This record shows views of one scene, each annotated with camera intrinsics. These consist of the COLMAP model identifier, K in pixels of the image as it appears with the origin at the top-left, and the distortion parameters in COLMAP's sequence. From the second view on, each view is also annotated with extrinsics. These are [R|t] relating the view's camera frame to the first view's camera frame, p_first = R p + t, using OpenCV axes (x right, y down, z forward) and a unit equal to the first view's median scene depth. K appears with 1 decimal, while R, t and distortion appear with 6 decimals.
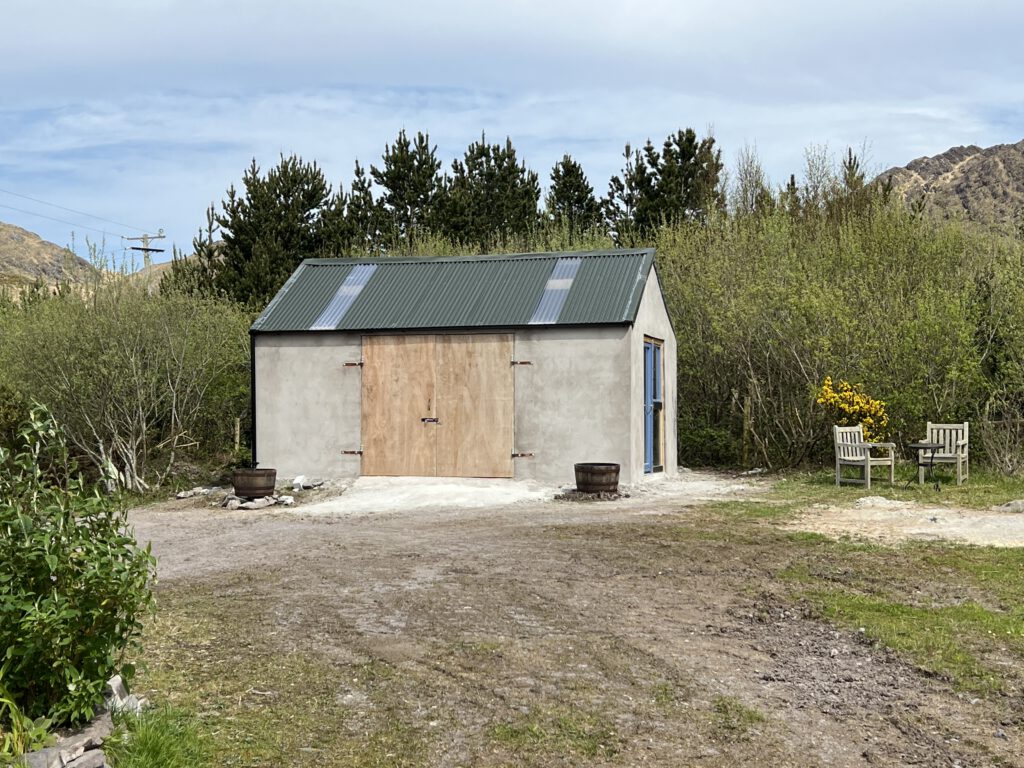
lens RADIAL K [[1484.9, 0, 512.0], [0, 1484.9, 384.0], [0, 0, 1]] dist [0.229445, -0.001677]
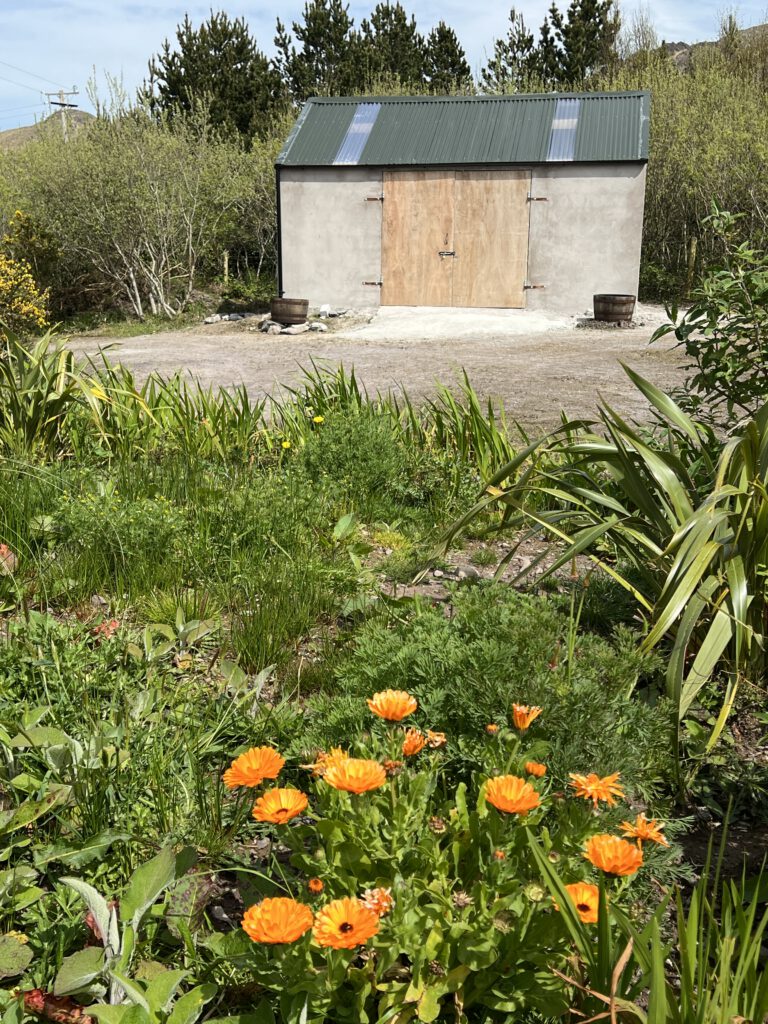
lens RADIAL K [[1150.7, 0, 384.0], [0, 1150.7, 512.0], [0, 0, 1]] dist [0.142887, -0.350967]
pose [[0.997597, -0.002624, 0.069240, -0.158601], [-0.013318, 0.973390, 0.228769, 0.014814], [-0.067998, -0.229141, 0.971015, 0.133992]]
